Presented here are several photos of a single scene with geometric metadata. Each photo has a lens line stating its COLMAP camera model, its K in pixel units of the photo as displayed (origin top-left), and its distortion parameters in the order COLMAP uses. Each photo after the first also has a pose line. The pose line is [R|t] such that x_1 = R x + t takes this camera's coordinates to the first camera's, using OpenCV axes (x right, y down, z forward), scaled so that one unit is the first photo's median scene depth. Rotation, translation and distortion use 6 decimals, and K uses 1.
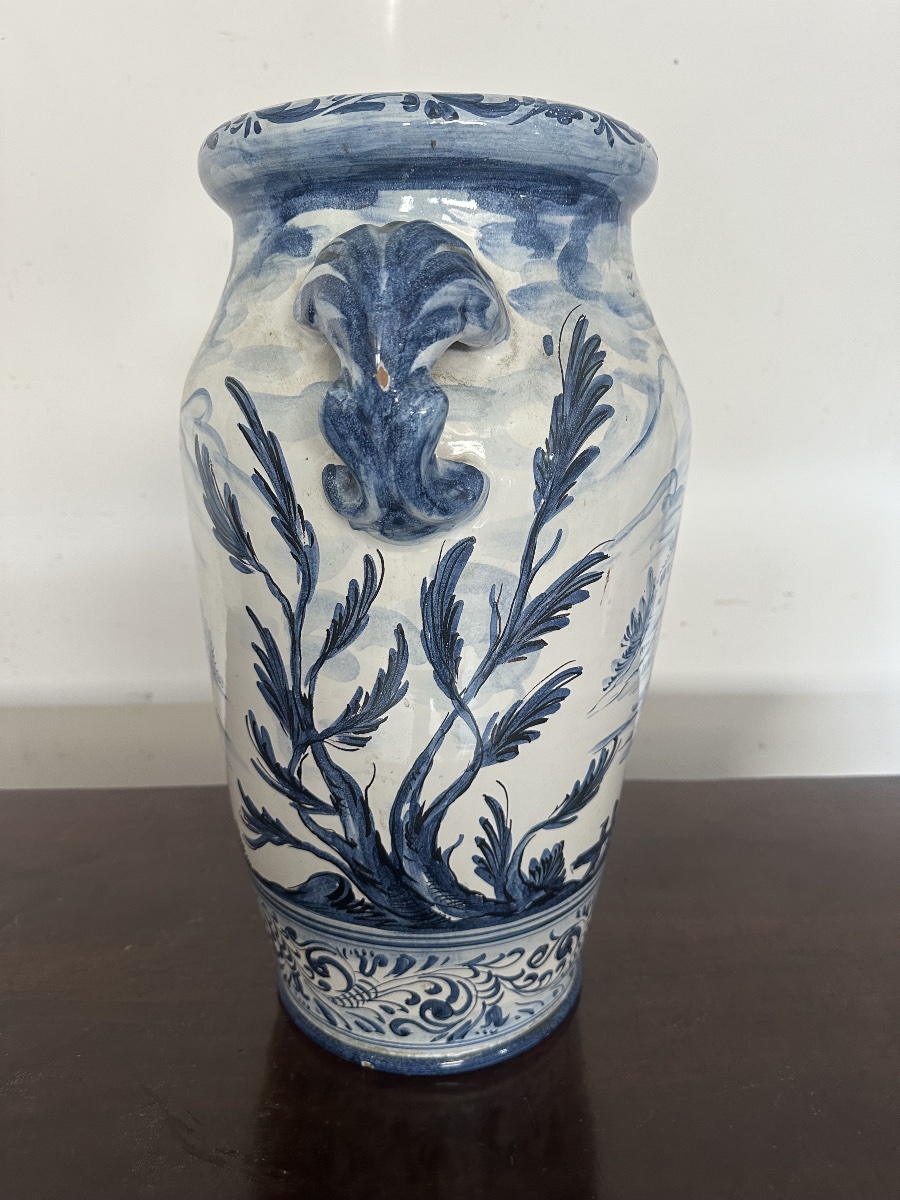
lens RADIAL K [[869.7, 0, 446.2], [0, 869.7, 597.7], [0, 0, 1]] dist [0.181393, -0.430198]
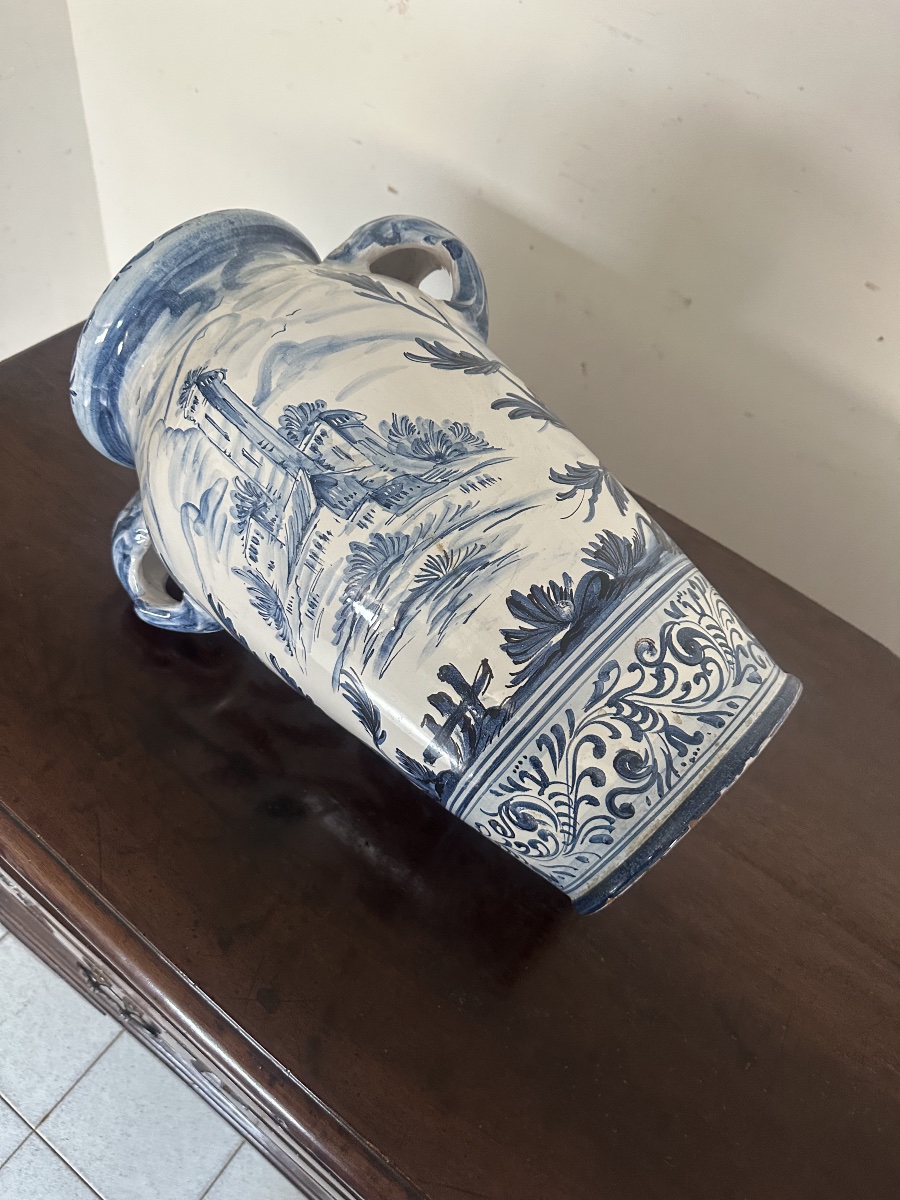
lens RADIAL K [[869.7, 0, 446.2], [0, 869.7, 597.7], [0, 0, 1]] dist [0.181393, -0.430198]
pose [[-0.216586, -0.128187, -0.967811, 1.307456], [0.497775, 0.838299, -0.222430, 0.409204], [0.839828, -0.529928, -0.117755, 1.328218]]
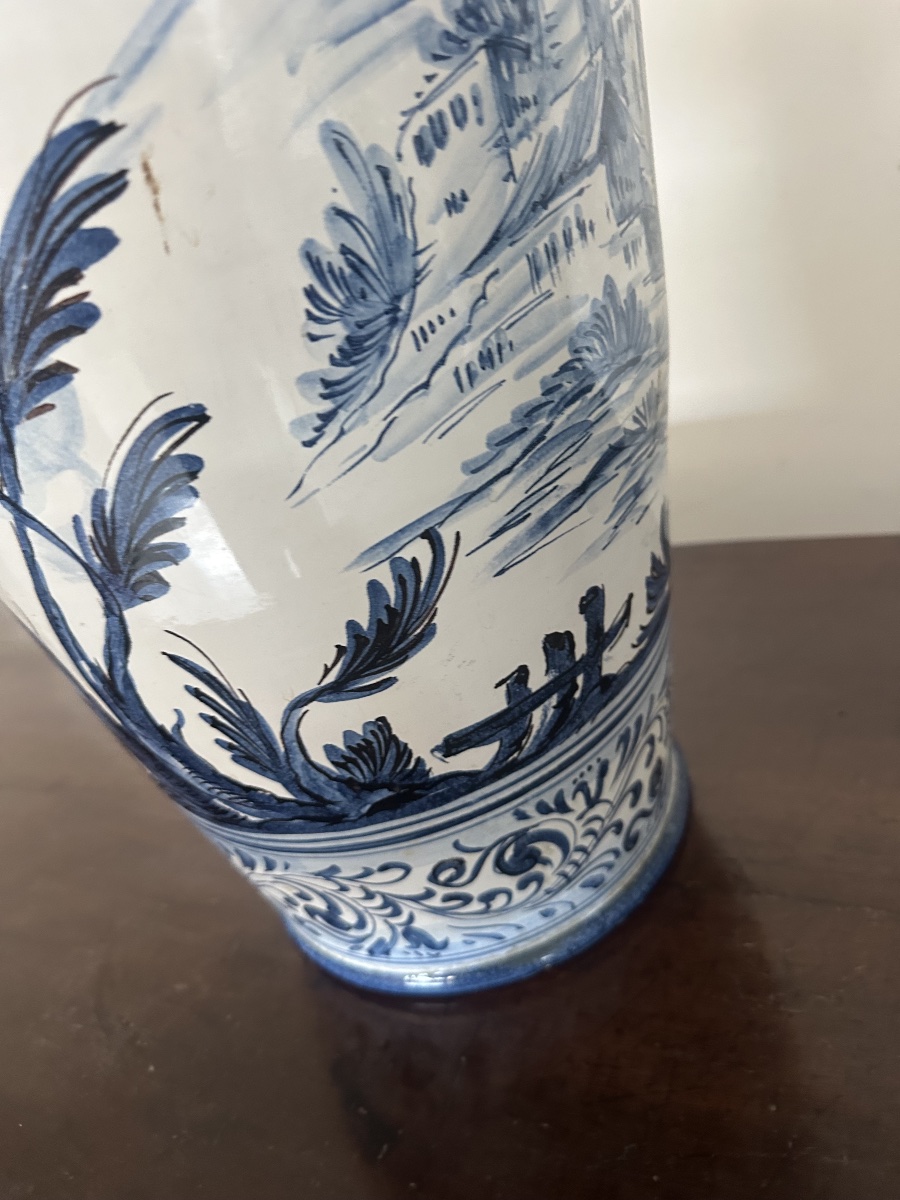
lens RADIAL K [[869.7, 0, 446.2], [0, 869.7, 597.7], [0, 0, 1]] dist [0.181393, -0.430198]
pose [[0.820249, 0.006405, -0.571971, 0.486735], [0.171941, 0.950932, 0.257224, 0.072994], [0.545553, -0.309333, 0.778900, 0.632774]]
